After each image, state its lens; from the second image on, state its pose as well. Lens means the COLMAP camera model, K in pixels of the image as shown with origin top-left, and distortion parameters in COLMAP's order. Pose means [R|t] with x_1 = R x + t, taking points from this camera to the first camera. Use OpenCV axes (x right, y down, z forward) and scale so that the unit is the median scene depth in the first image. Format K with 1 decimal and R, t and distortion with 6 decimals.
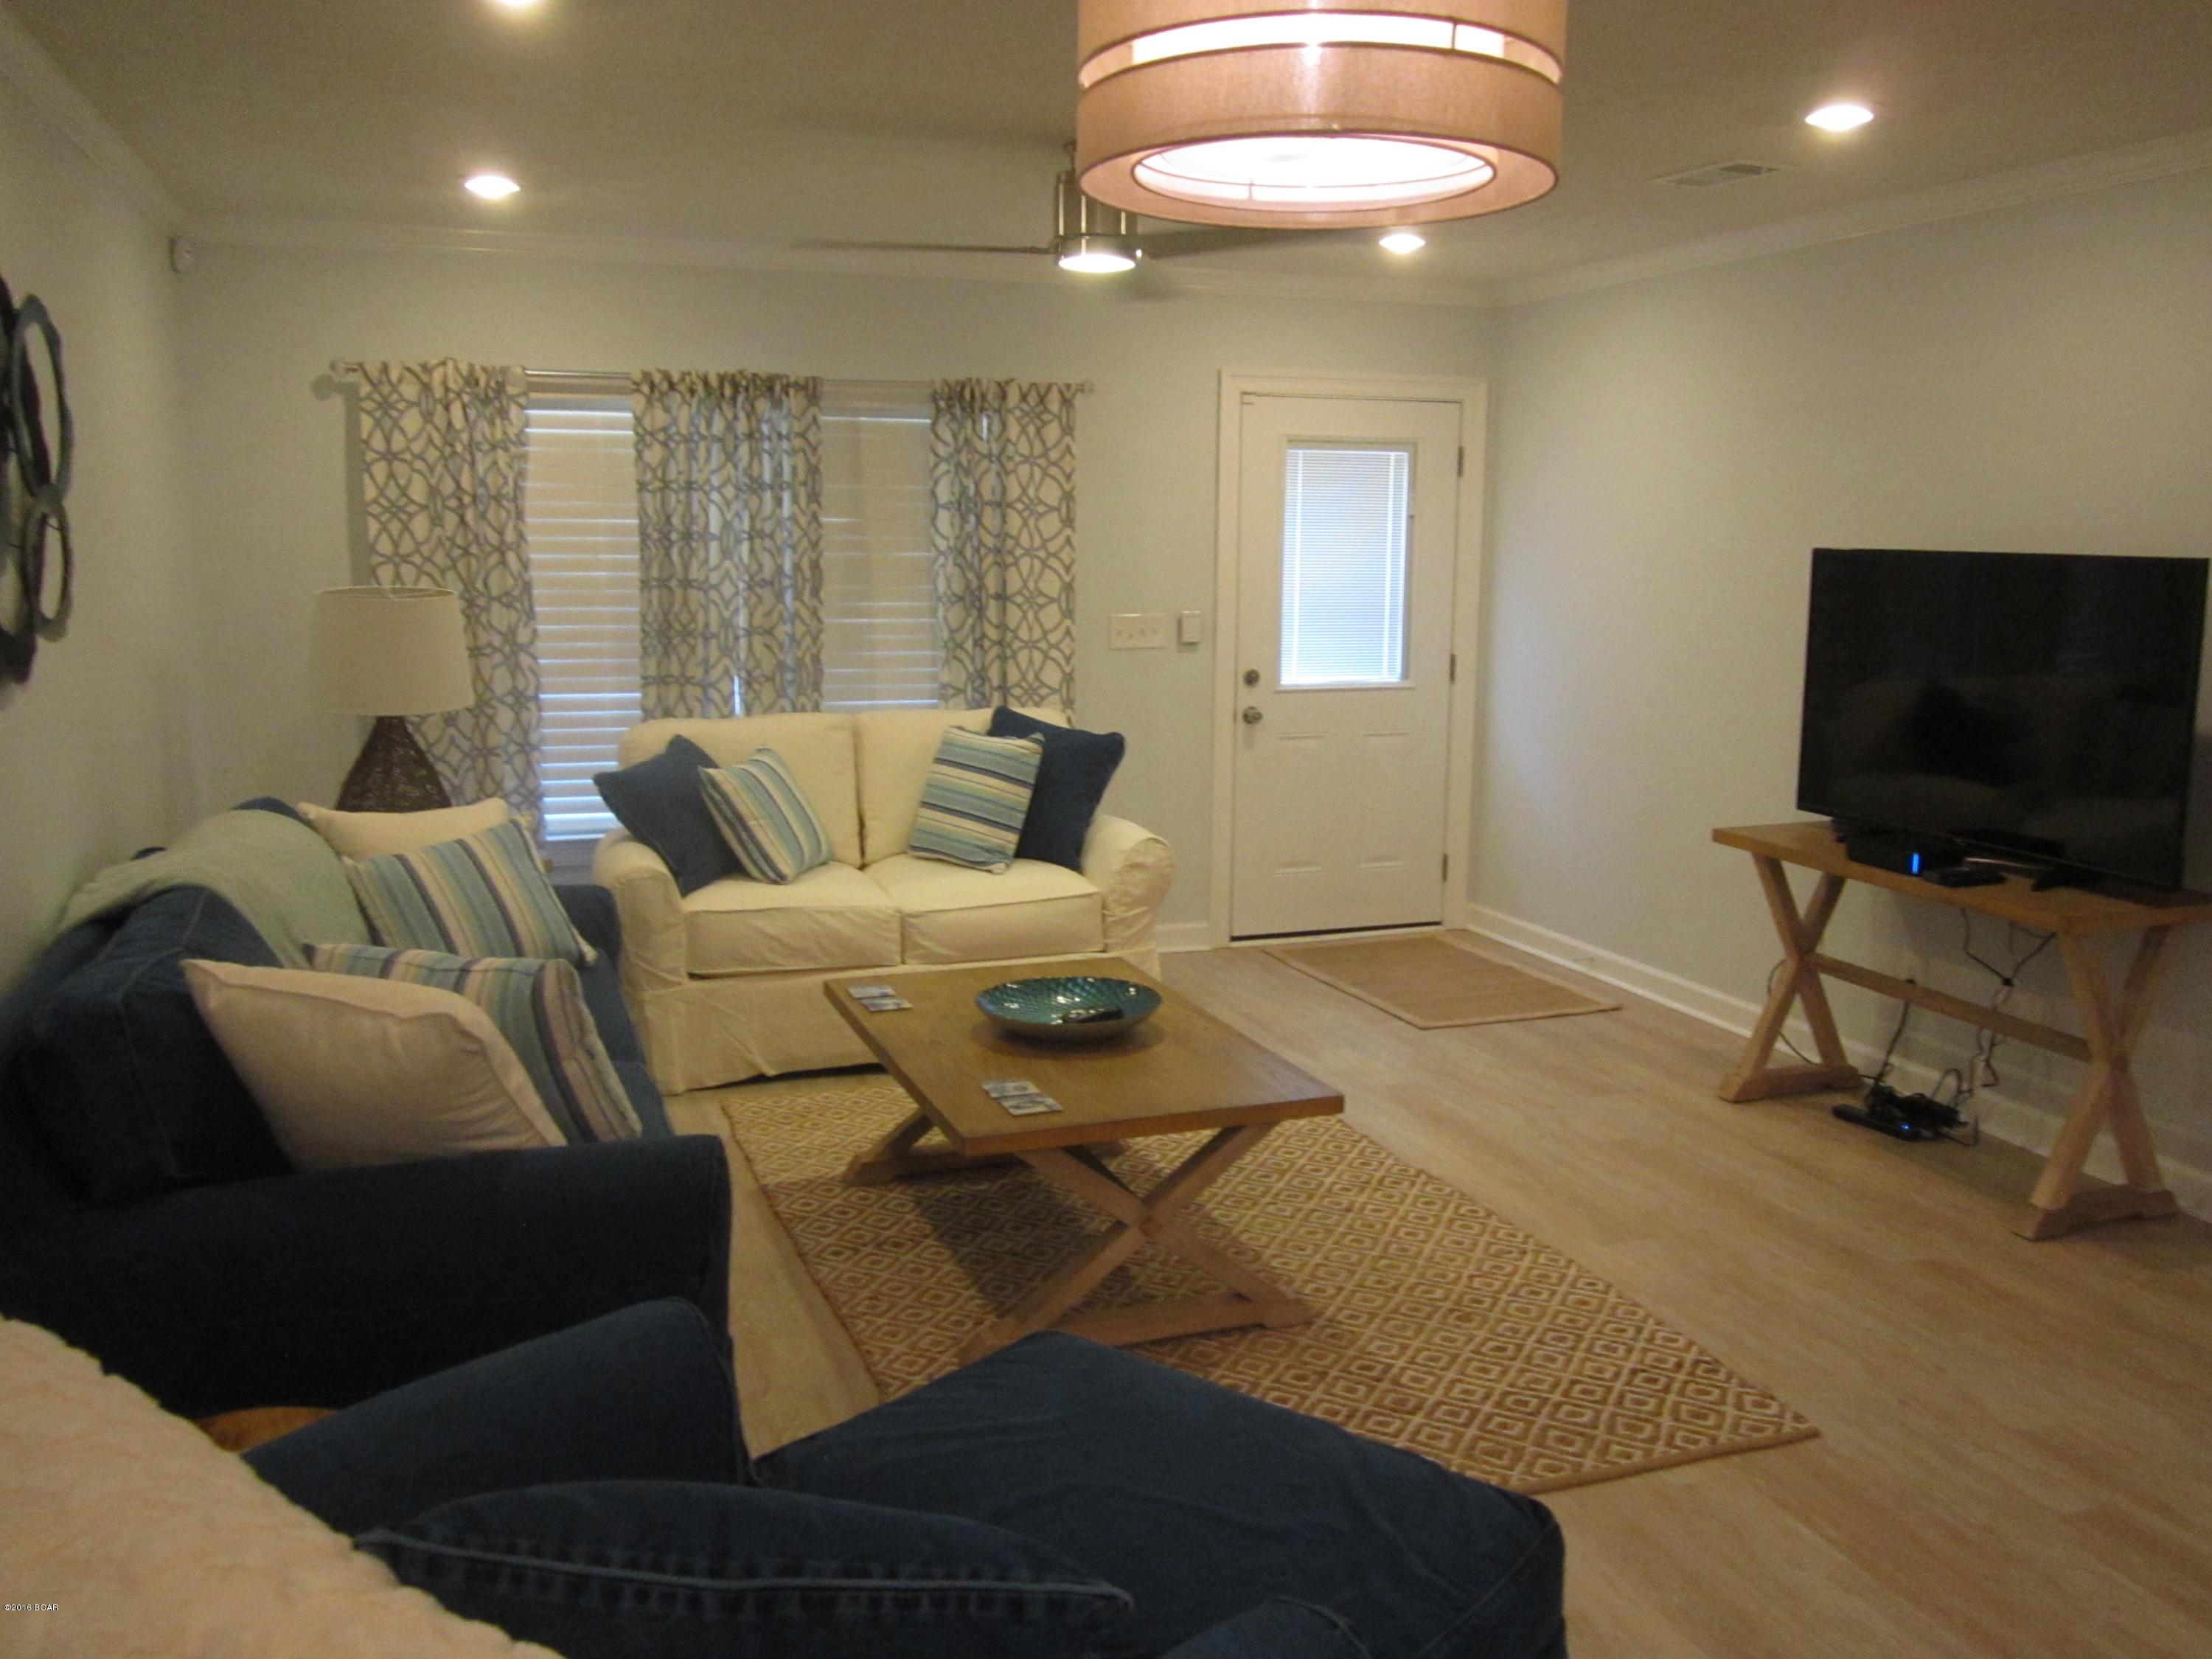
lens RADIAL K [[1850.1, 0, 1106.0], [0, 1850.1, 829.5], [0, 0, 1]] dist [-0.037043, -0.002431]
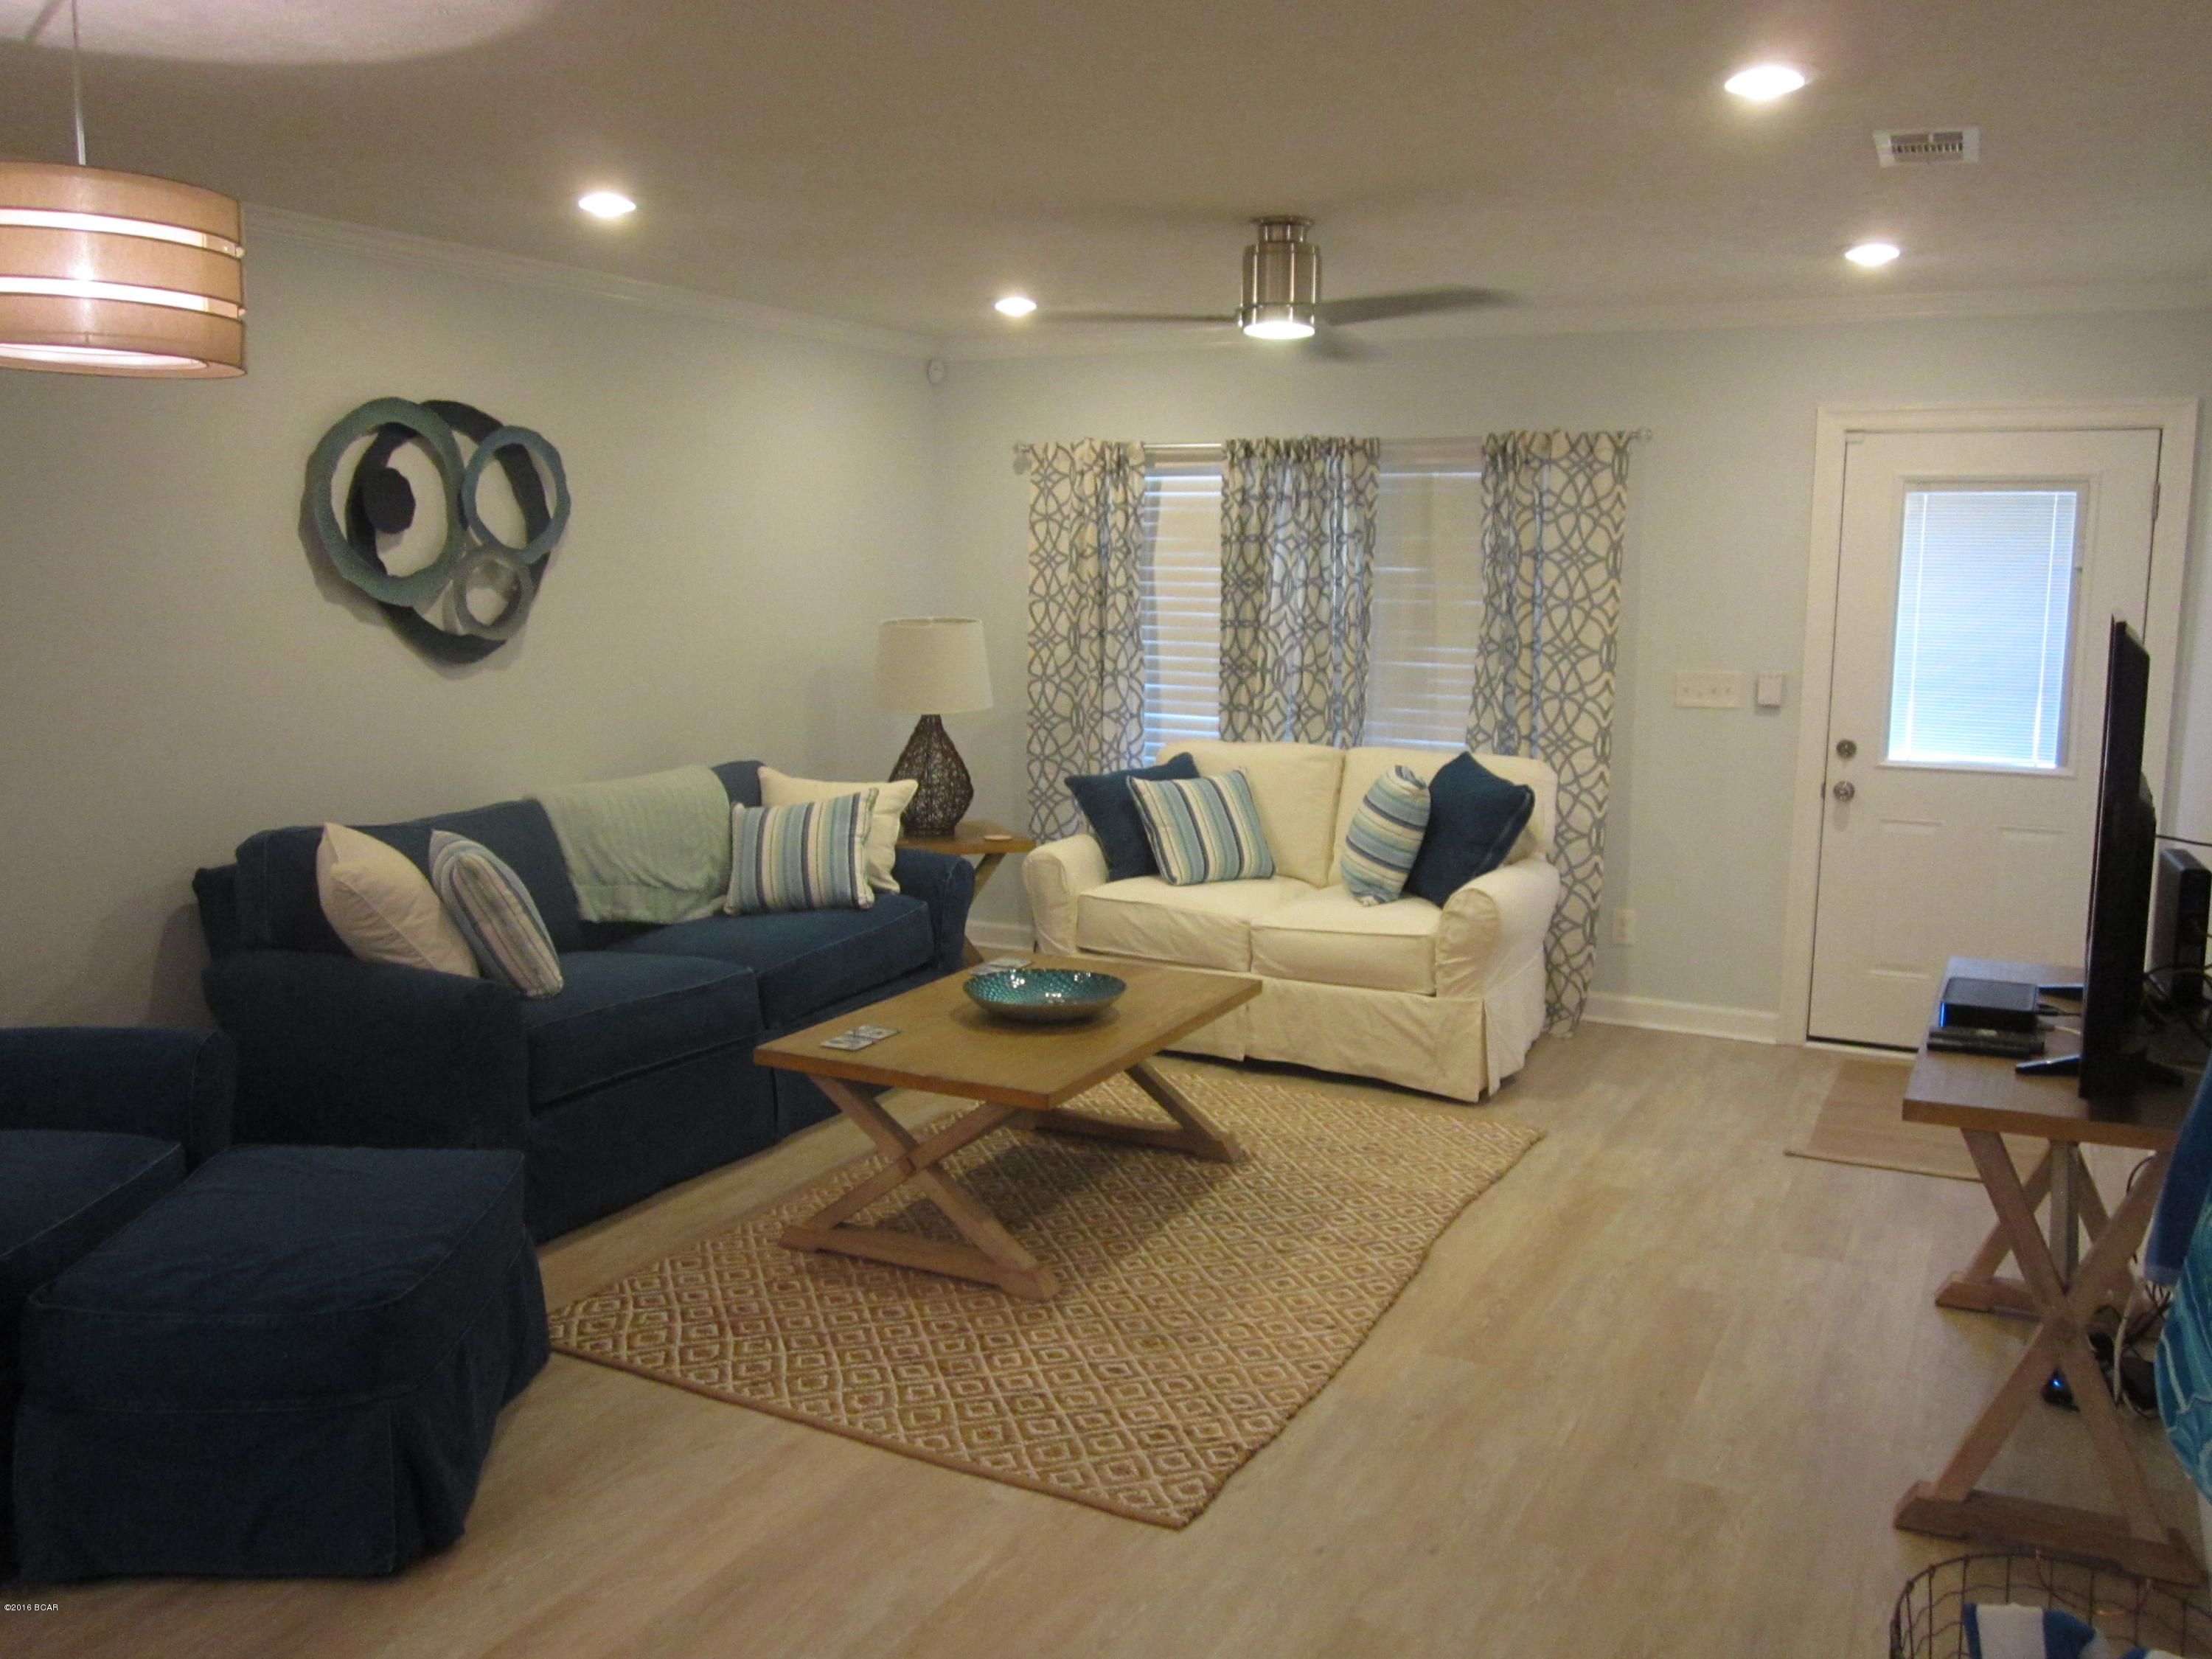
lens RADIAL K [[1835.2, 0, 1106.0], [0, 1835.2, 829.5], [0, 0, 1]] dist [-0.050533, 0.011414]
pose [[0.682966, 0.102547, -0.723216, 0.538005], [-0.123696, 0.992033, 0.023852, -0.023297], [0.719900, 0.073169, 0.690210, 0.161809]]
